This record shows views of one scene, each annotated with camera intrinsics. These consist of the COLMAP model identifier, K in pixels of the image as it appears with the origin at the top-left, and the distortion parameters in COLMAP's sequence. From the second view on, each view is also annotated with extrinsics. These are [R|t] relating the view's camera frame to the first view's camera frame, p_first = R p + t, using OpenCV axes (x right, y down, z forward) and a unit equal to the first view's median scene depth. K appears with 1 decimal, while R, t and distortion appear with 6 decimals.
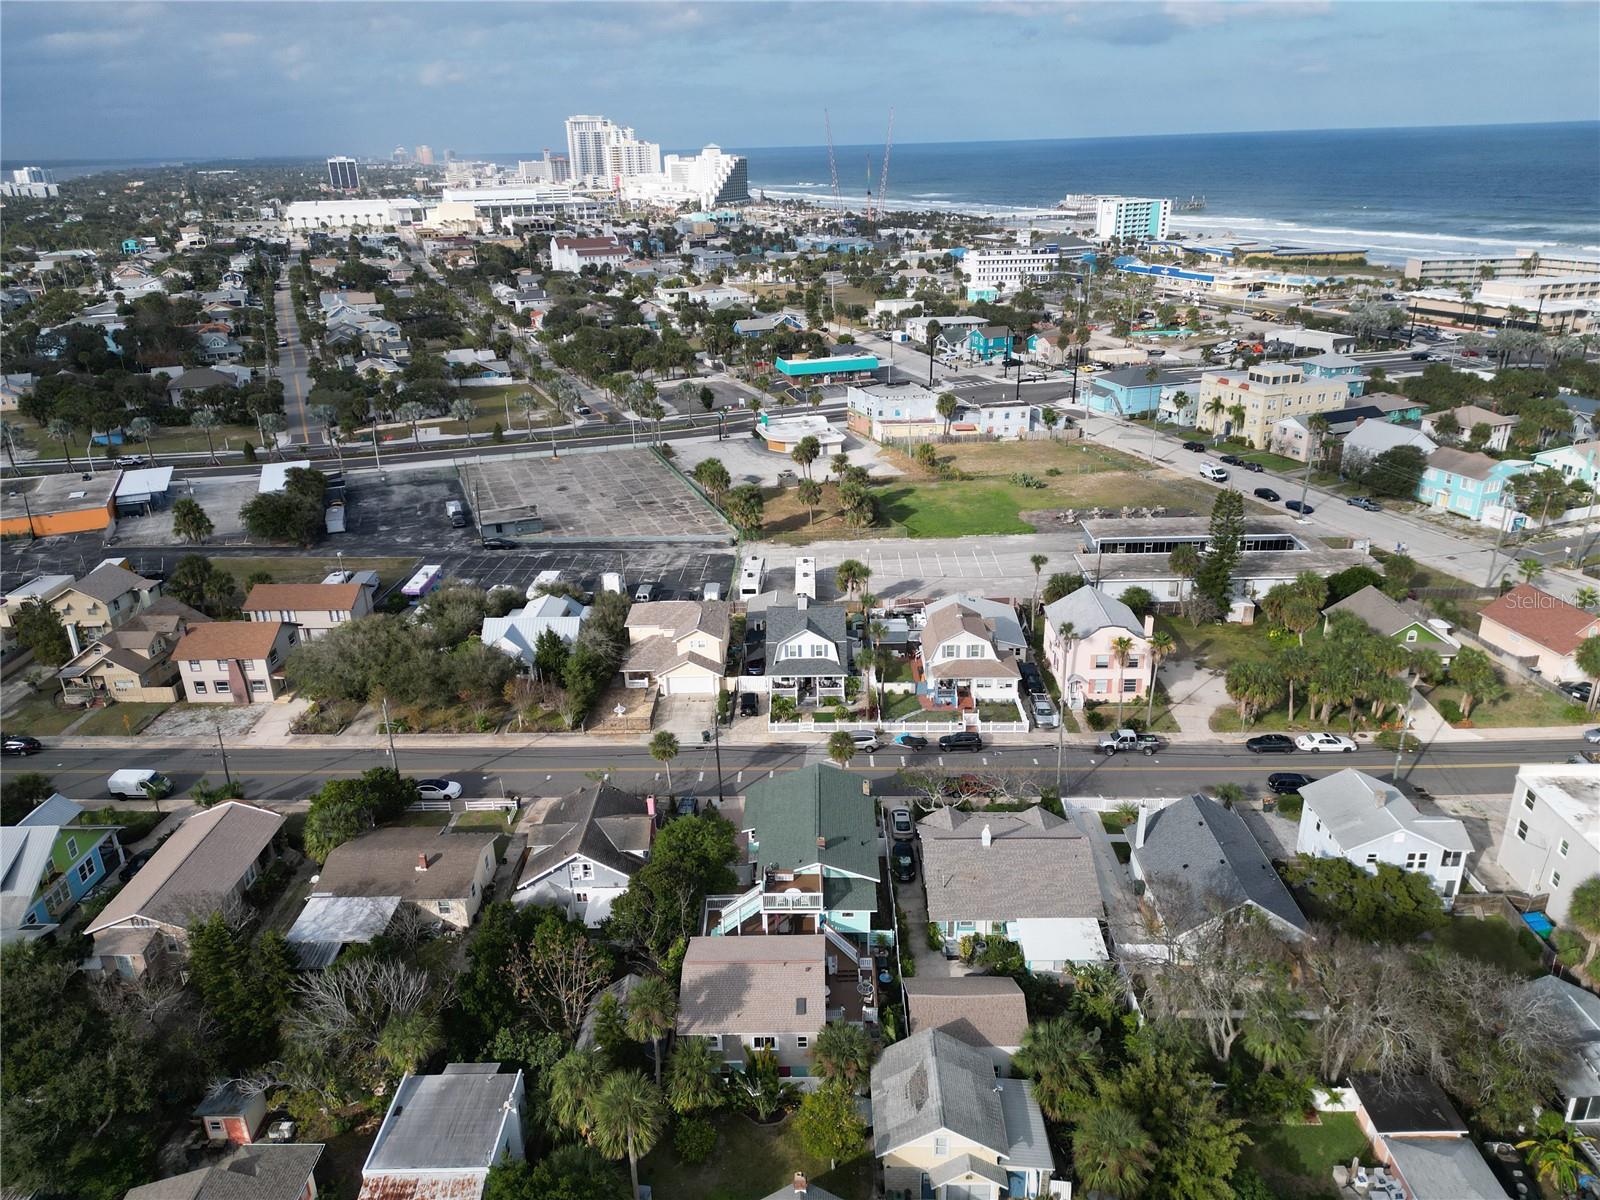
lens RADIAL K [[1122.5, 0, 797.7], [0, 1122.5, 599.2], [0, 0, 1]] dist [0.077040, -0.070474]
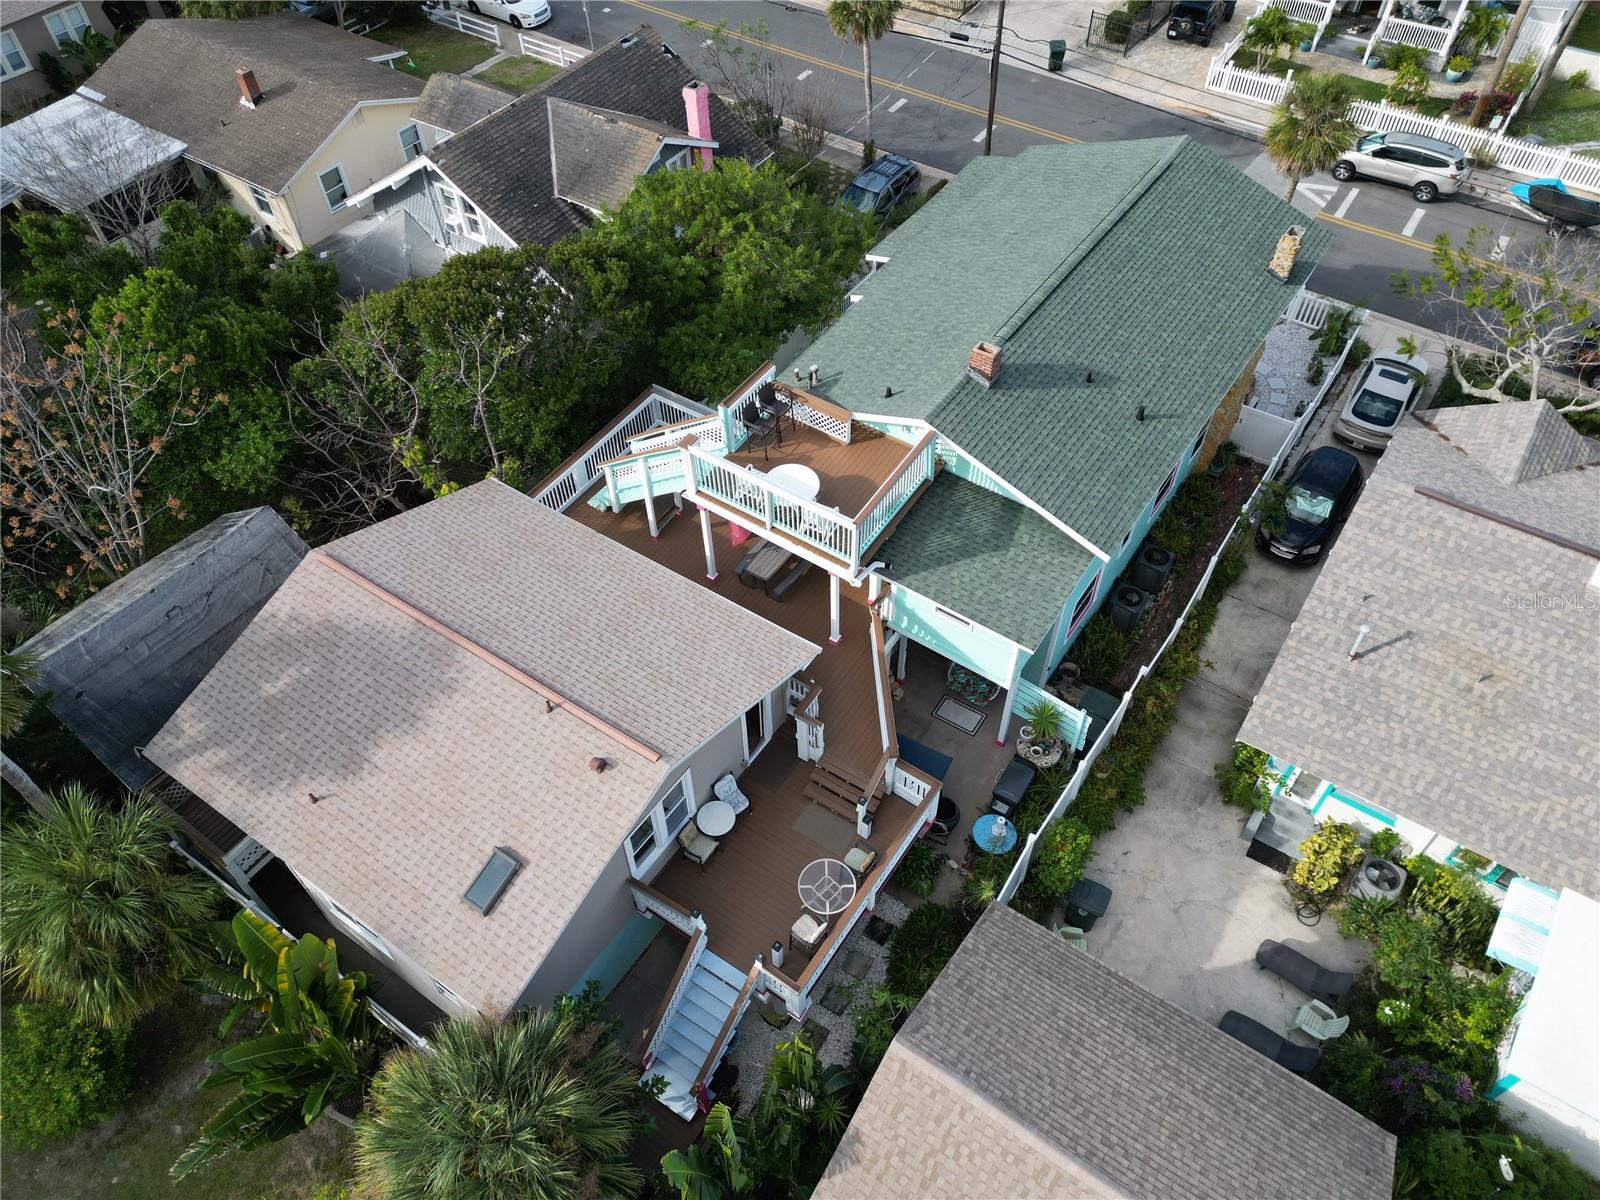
lens RADIAL K [[1122.5, 0, 797.7], [0, 1122.5, 599.2], [0, 0, 1]] dist [0.077040, -0.070474]
pose [[0.833011, 0.427561, -0.351119, 0.079201], [-0.212111, 0.832954, 0.511074, 0.092675], [0.510981, -0.351254, 0.784550, 0.521491]]
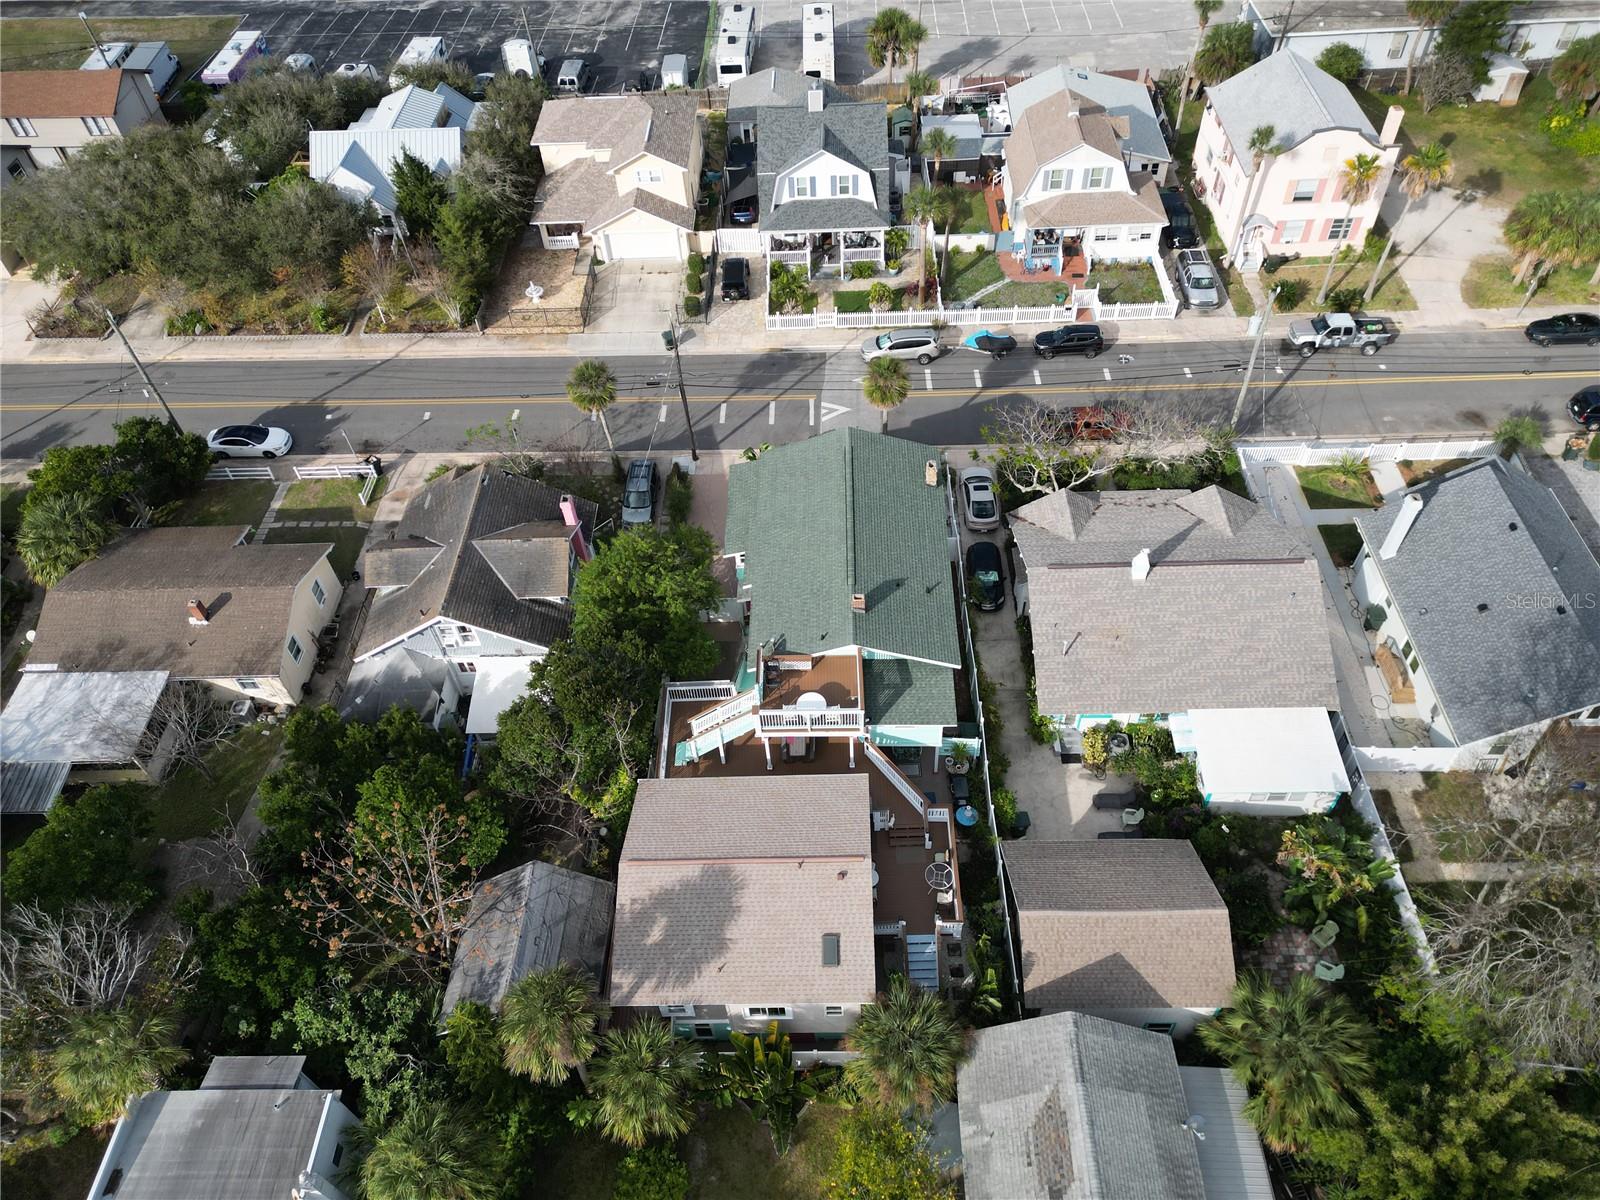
lens RADIAL K [[1122.5, 0, 797.7], [0, 1122.5, 599.2], [0, 0, 1]] dist [0.077040, -0.070474]
pose [[0.999720, -0.018146, -0.015199, -0.001099], [0.022993, 0.896970, 0.441492, -0.027103], [0.005622, -0.441718, 0.897136, 0.352613]]
